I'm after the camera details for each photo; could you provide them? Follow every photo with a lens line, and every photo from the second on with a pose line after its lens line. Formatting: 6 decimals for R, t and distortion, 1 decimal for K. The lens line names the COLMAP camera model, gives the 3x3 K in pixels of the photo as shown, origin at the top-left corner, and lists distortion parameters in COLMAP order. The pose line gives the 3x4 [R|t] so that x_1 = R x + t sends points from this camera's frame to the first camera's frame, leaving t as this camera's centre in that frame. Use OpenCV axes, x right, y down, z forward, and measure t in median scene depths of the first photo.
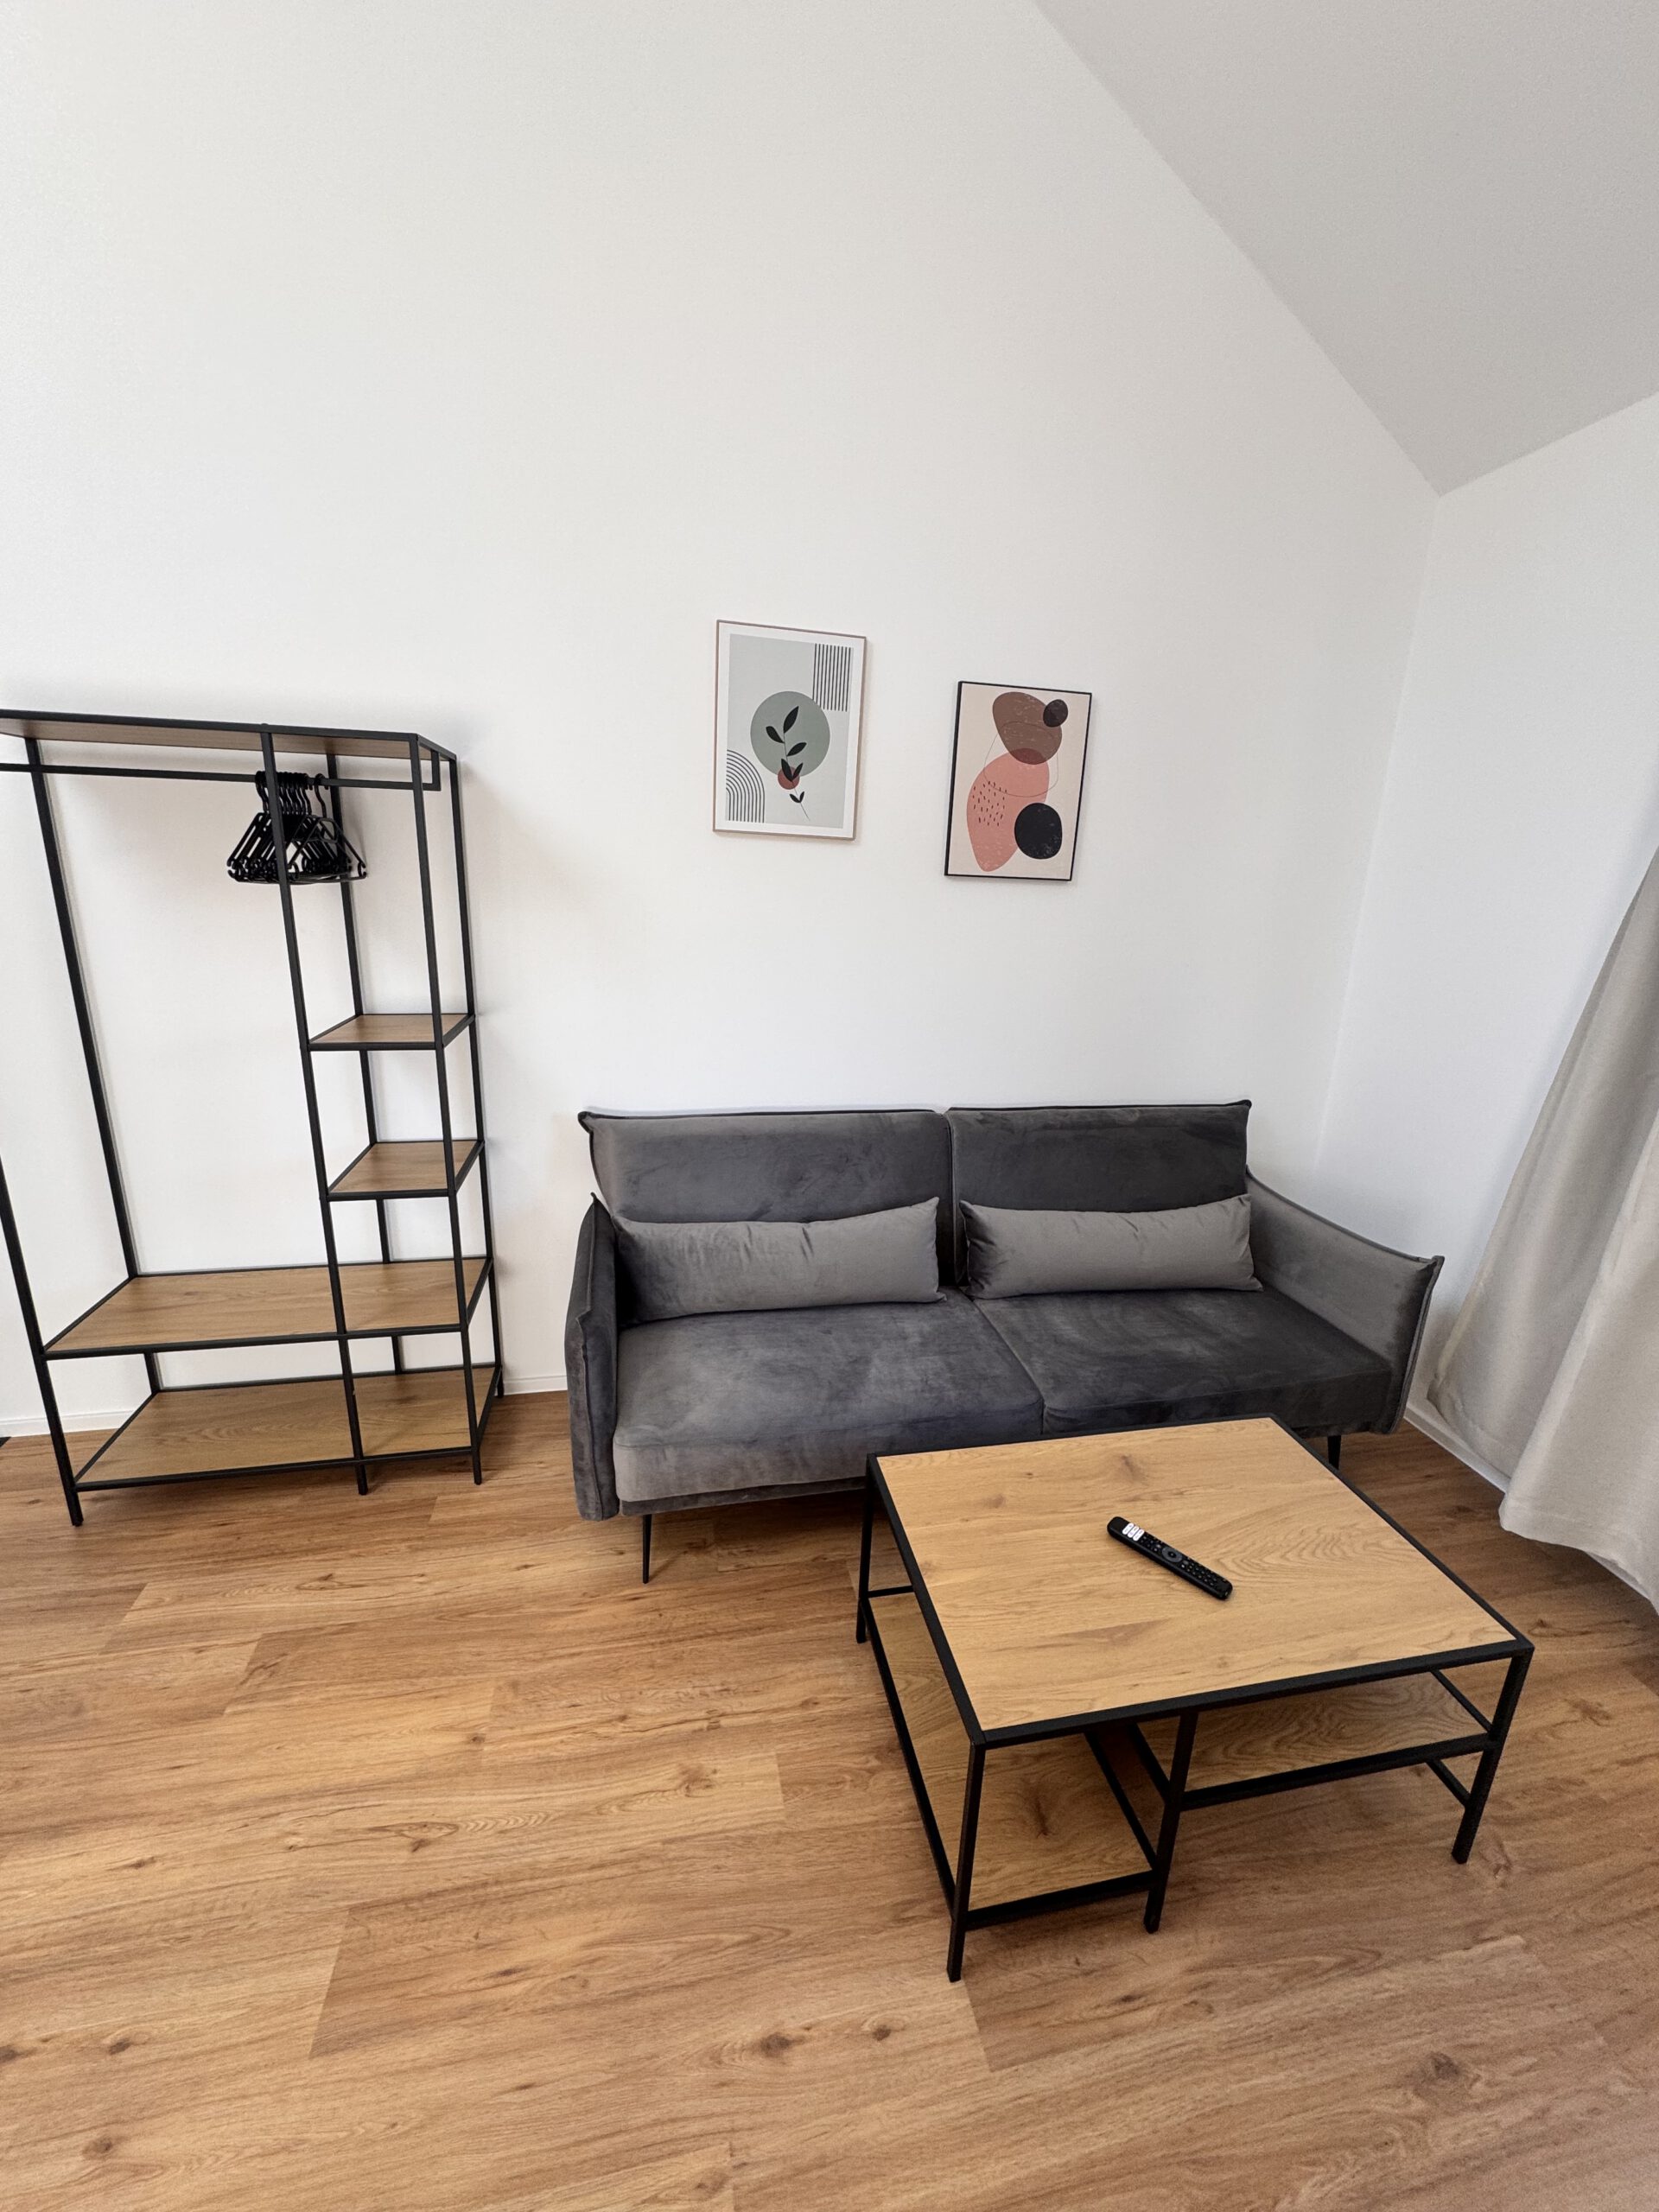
lens RADIAL K [[877.7, 0, 829.5], [0, 877.7, 1106.0], [0, 0, 1]] dist [0.000277, -0.000343]
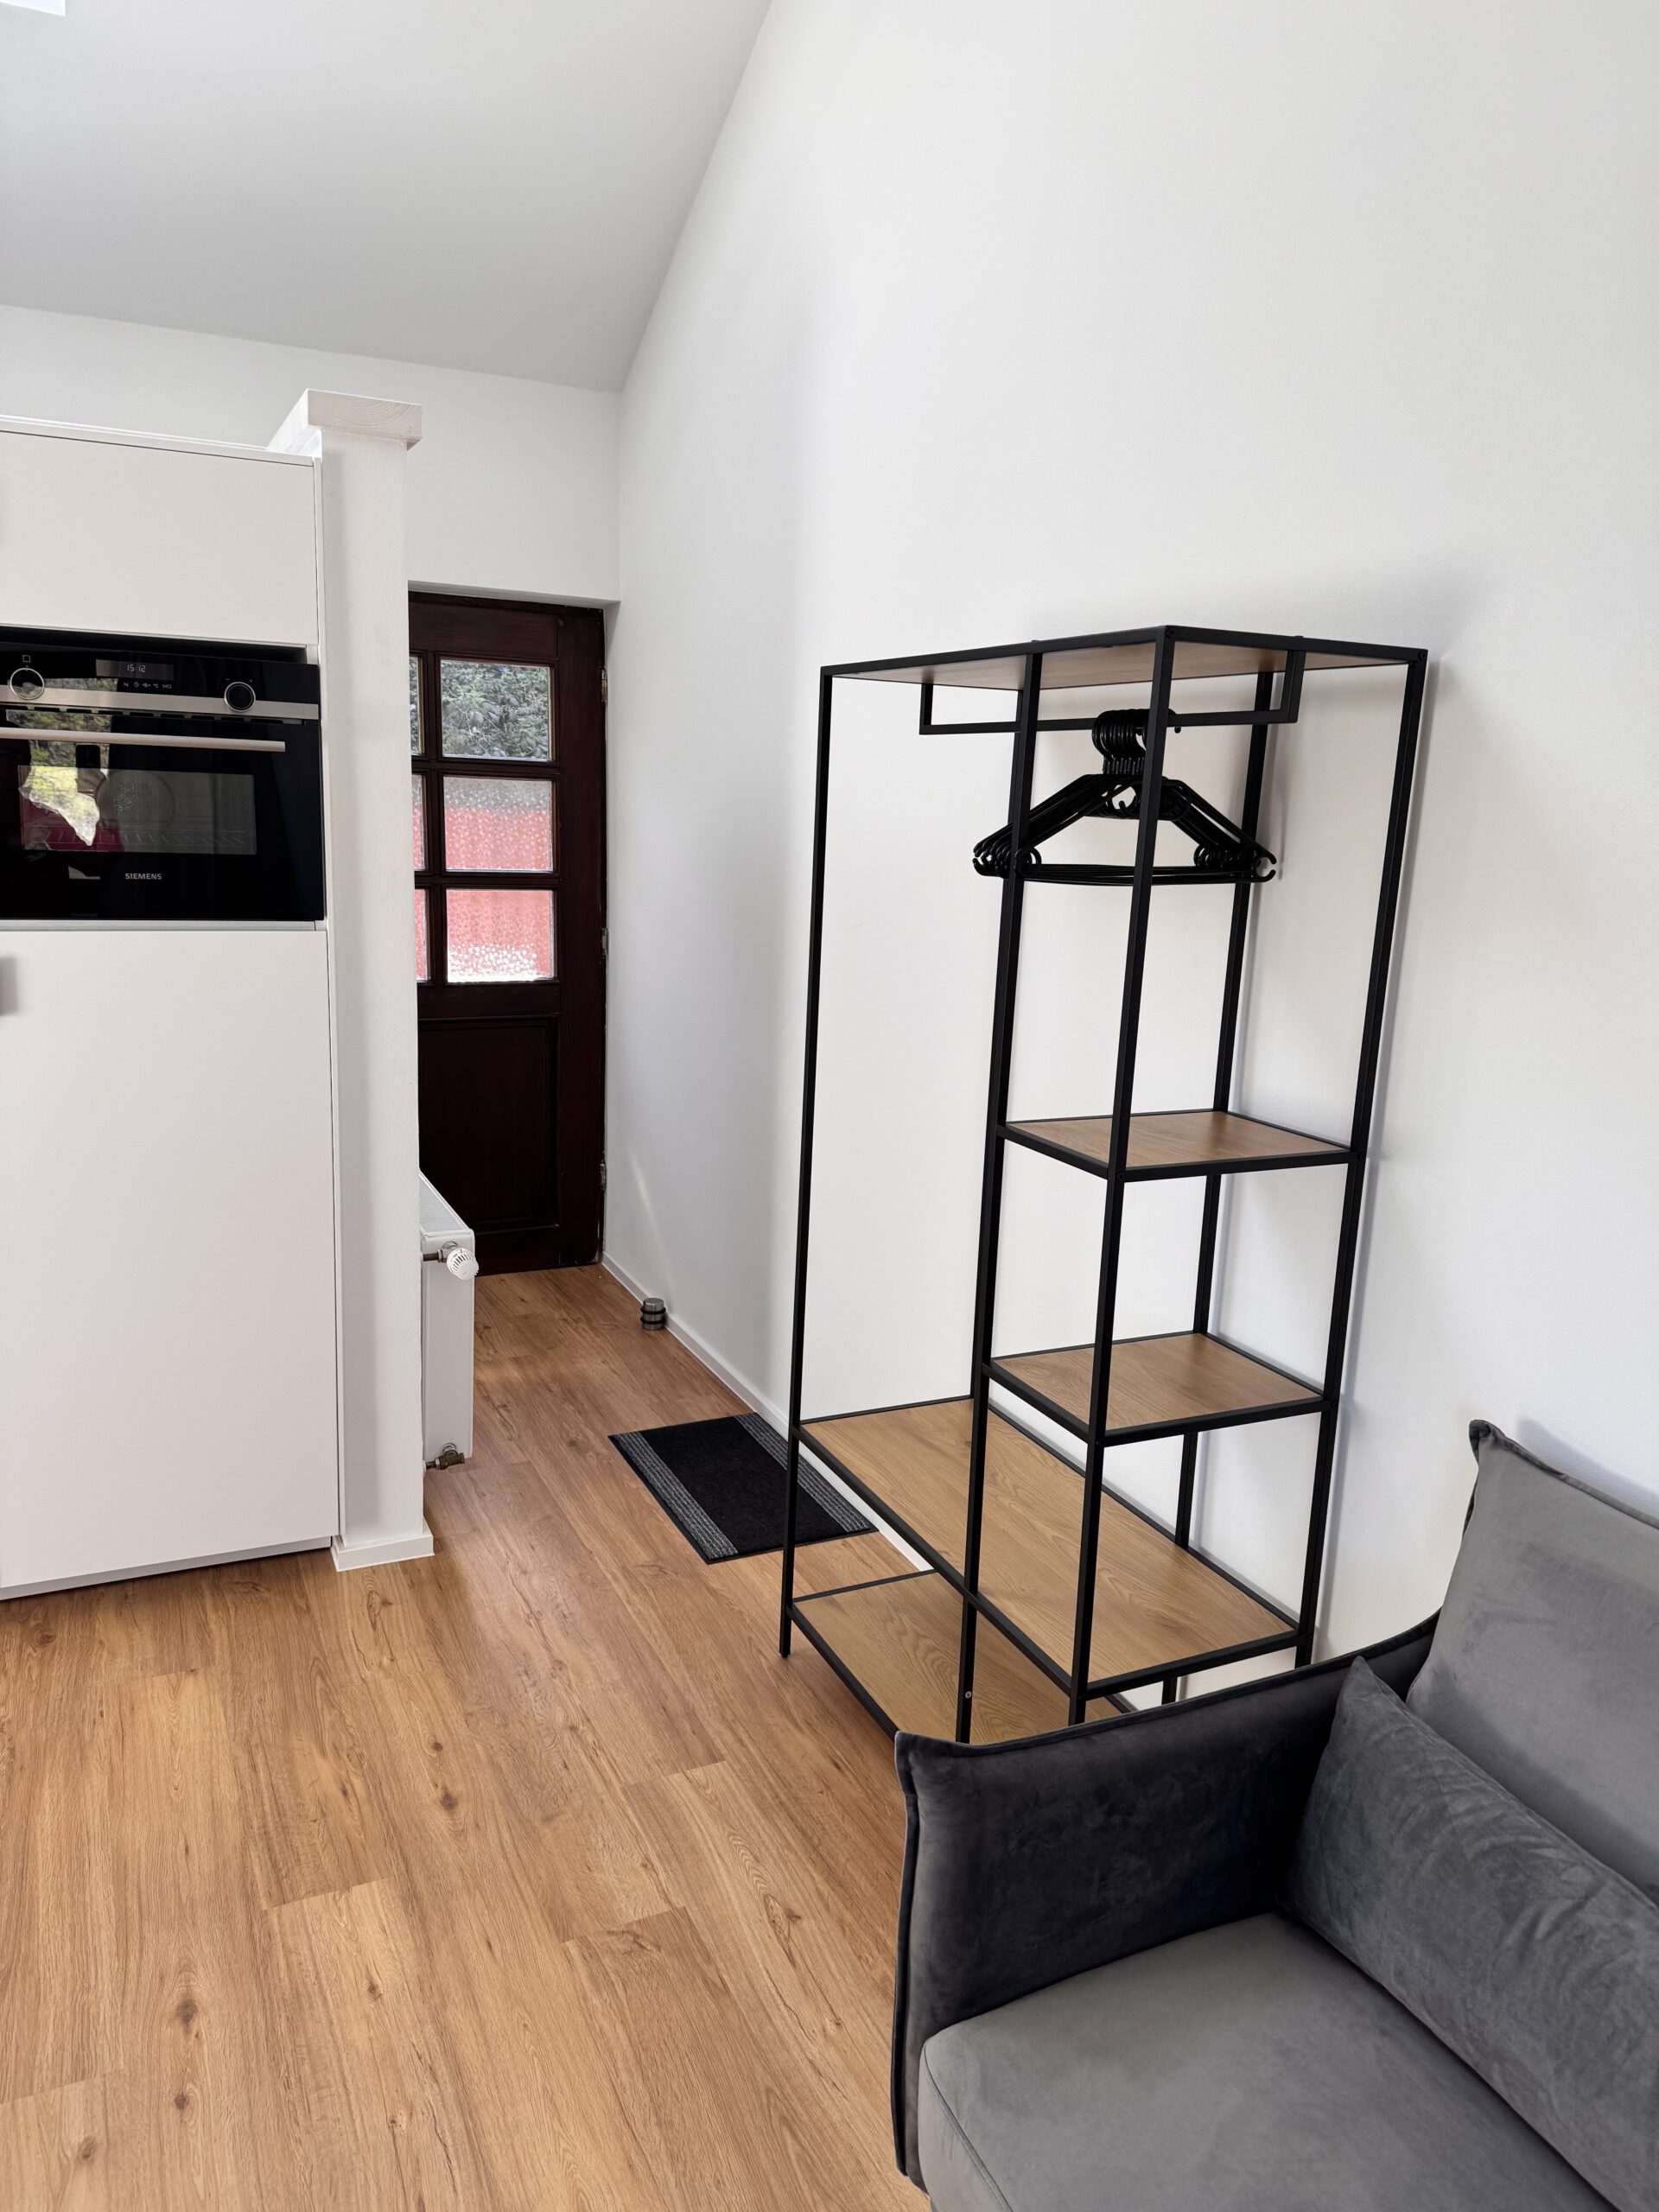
lens RADIAL K [[1564.9, 0, 829.5], [0, 1564.9, 1106.0], [0, 0, 1]] dist [0.050834, -0.048172]
pose [[0.242558, 0.172641, -0.954652, 0.469737], [-0.288381, 0.952388, 0.098960, -0.164851], [0.926284, 0.251300, 0.280796, 0.576410]]
